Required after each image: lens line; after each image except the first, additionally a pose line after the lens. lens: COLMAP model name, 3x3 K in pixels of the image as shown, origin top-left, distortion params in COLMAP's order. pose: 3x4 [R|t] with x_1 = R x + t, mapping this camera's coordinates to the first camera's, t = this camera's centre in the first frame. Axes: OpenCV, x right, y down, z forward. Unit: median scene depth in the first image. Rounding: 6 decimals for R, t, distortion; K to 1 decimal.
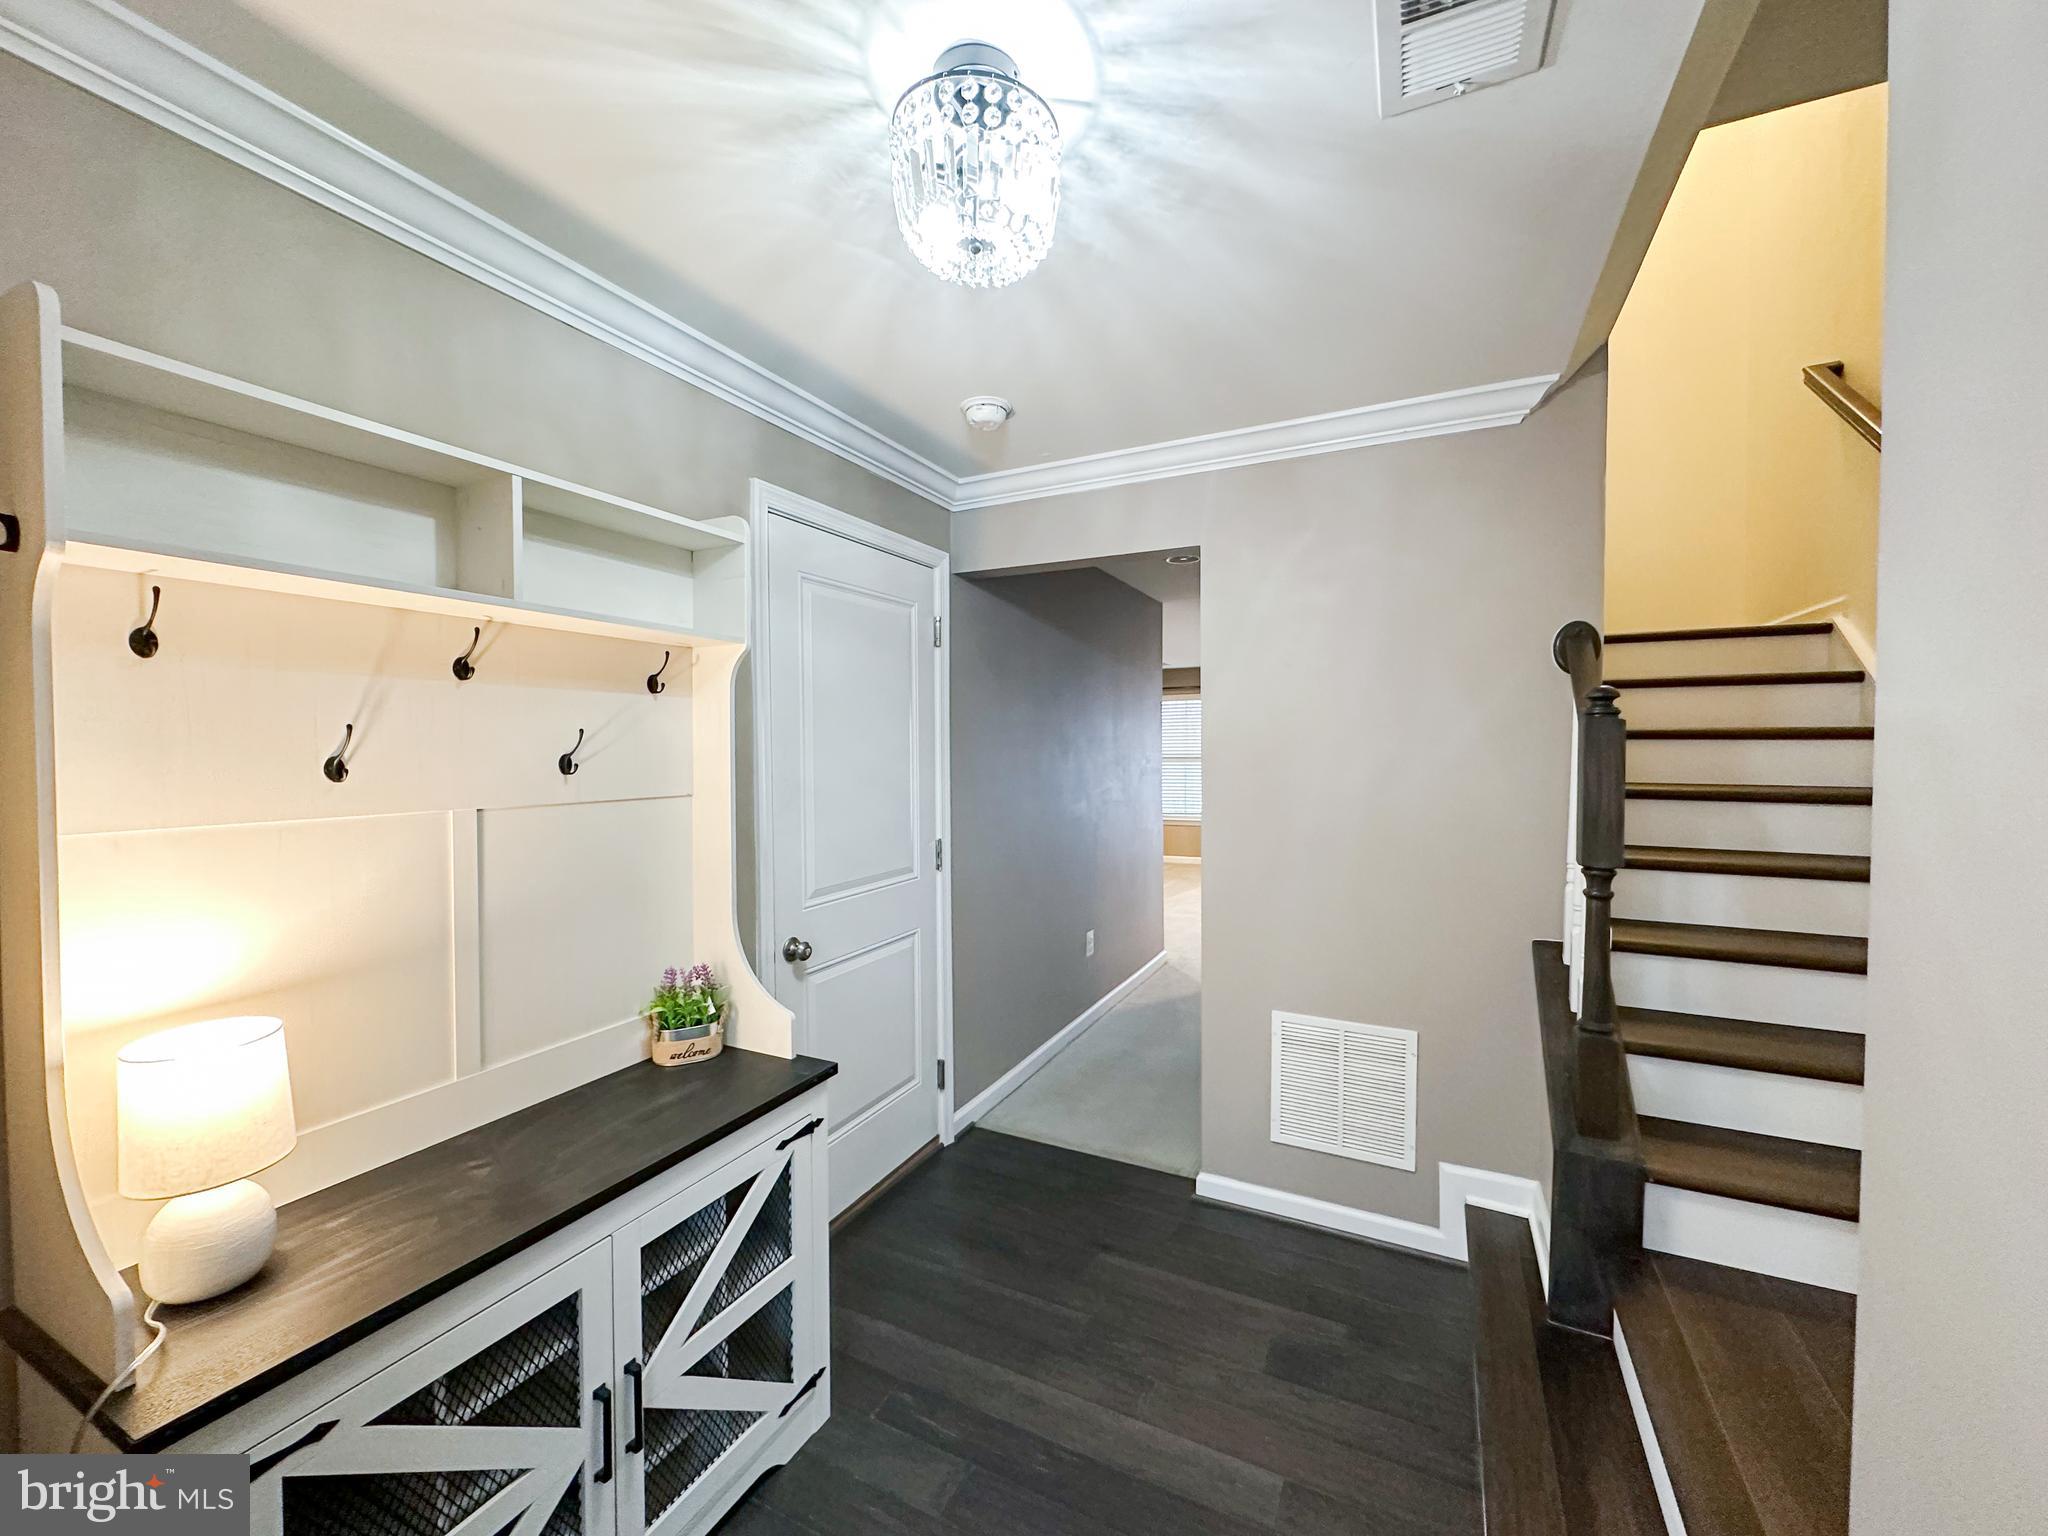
lens RADIAL K [[823.7, 0, 1026.0], [0, 823.7, 766.6], [0, 0, 1]] dist [-0.007960, -0.000032]
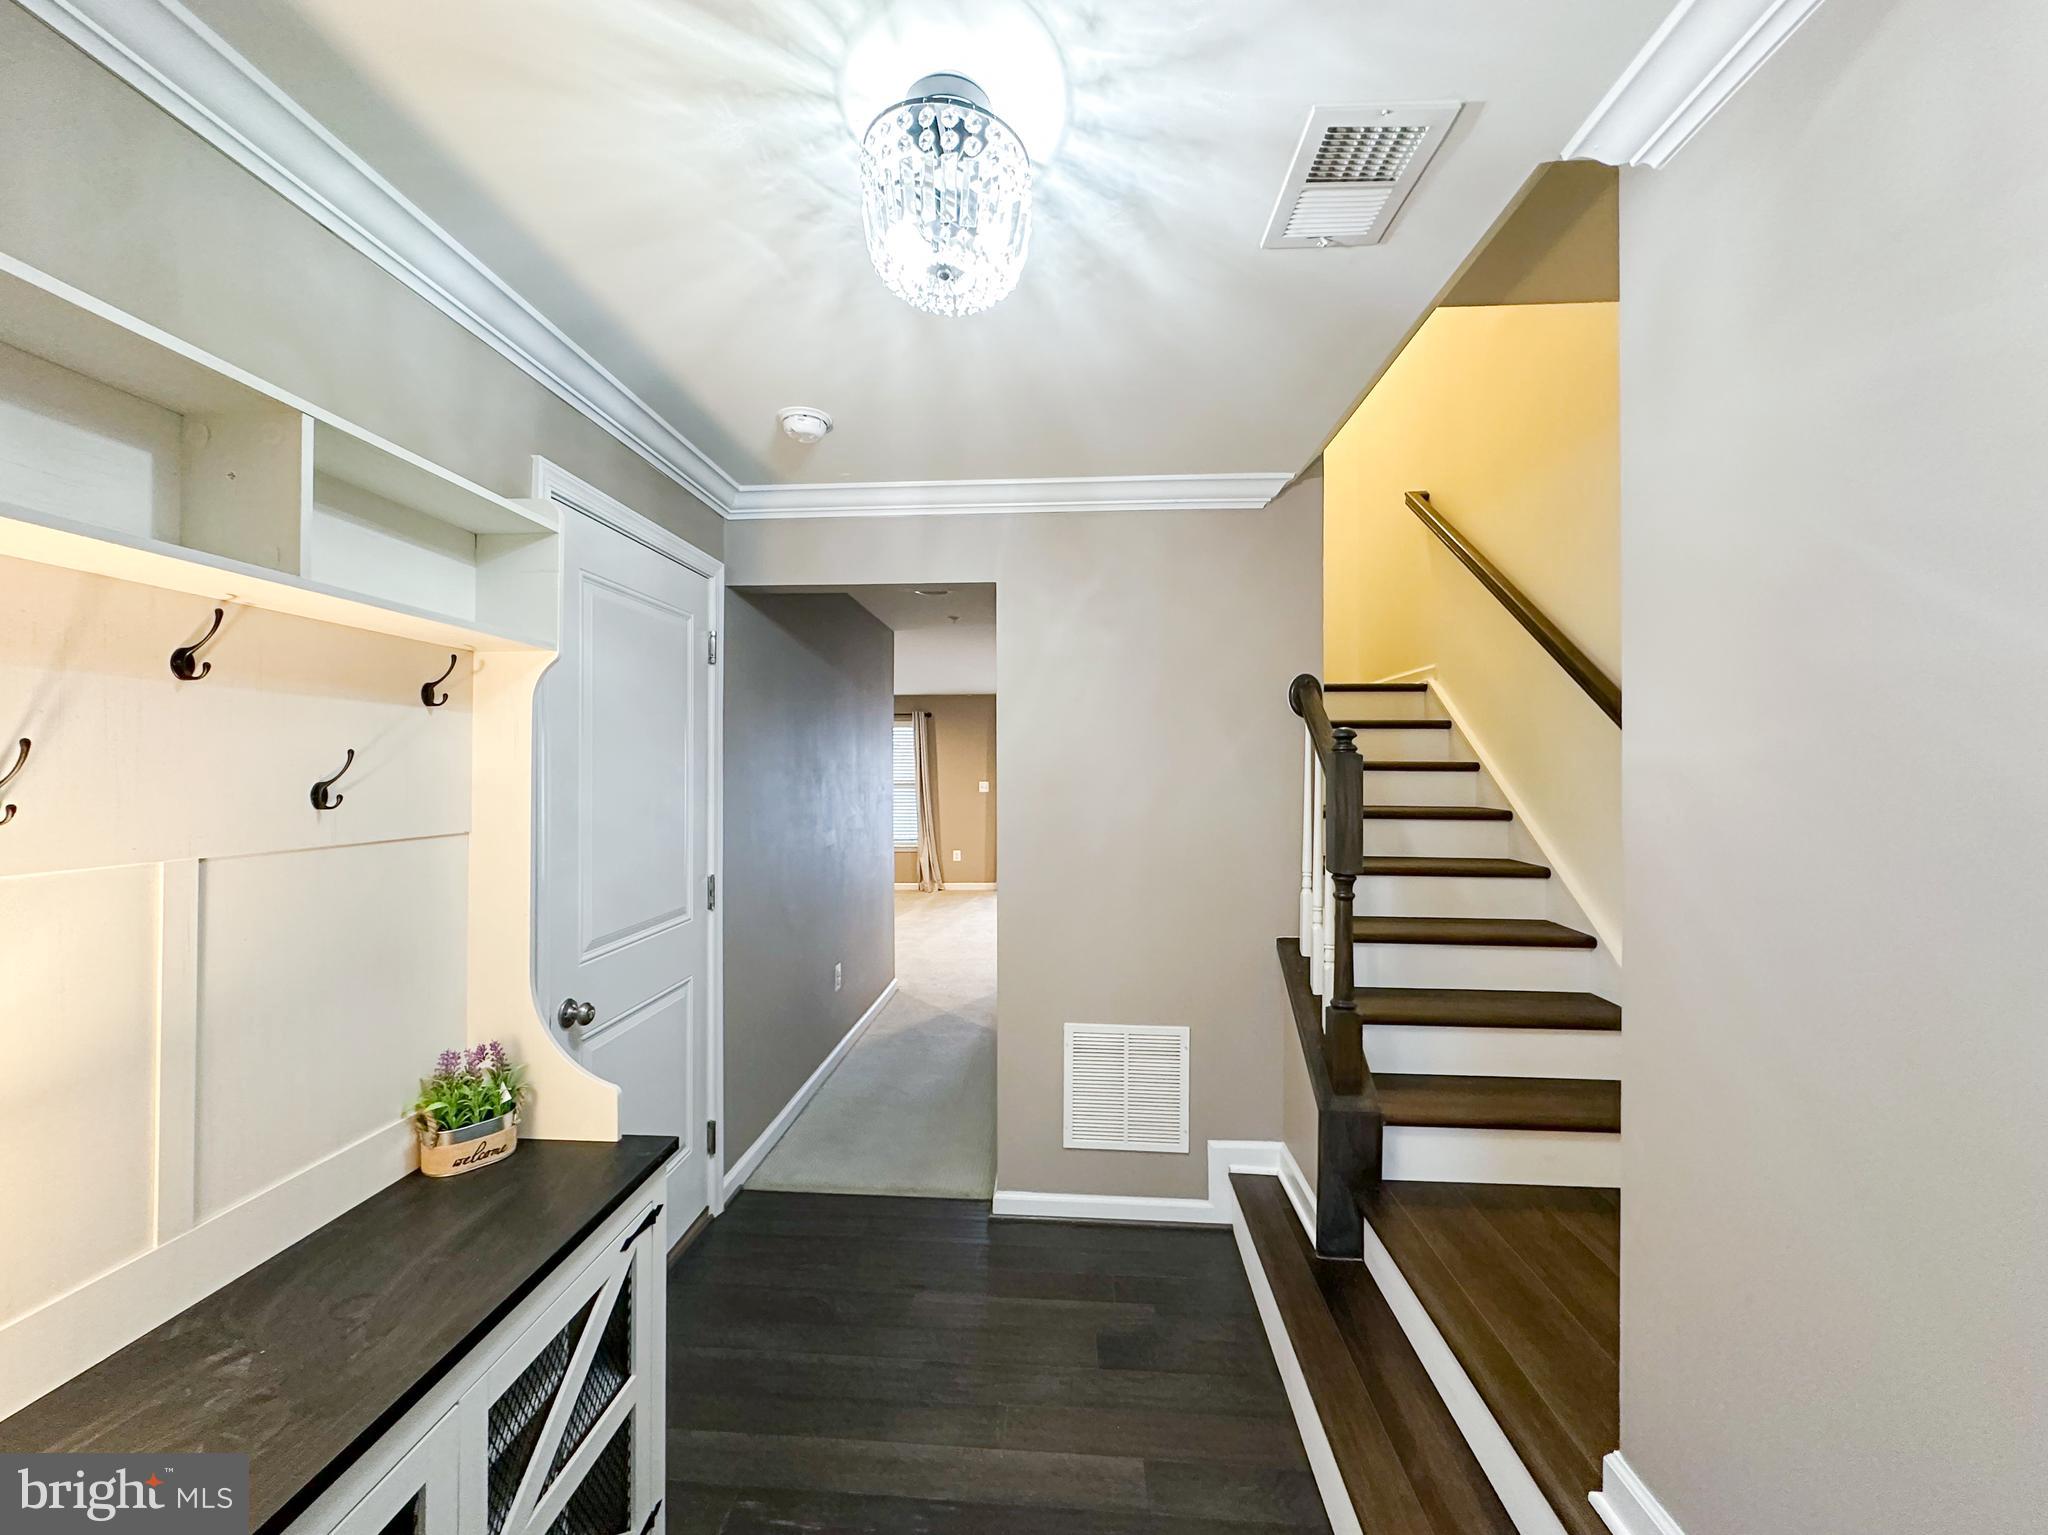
lens RADIAL K [[823.7, 0, 1027.7], [0, 823.7, 764.9], [0, 0, 1]] dist [-0.007960, -0.000032]
pose [[0.919614, 0.009096, 0.392717, -0.229109], [0.003923, 0.999469, -0.032335, -0.003778], [-0.392803, 0.031276, 0.919091, 0.042164]]
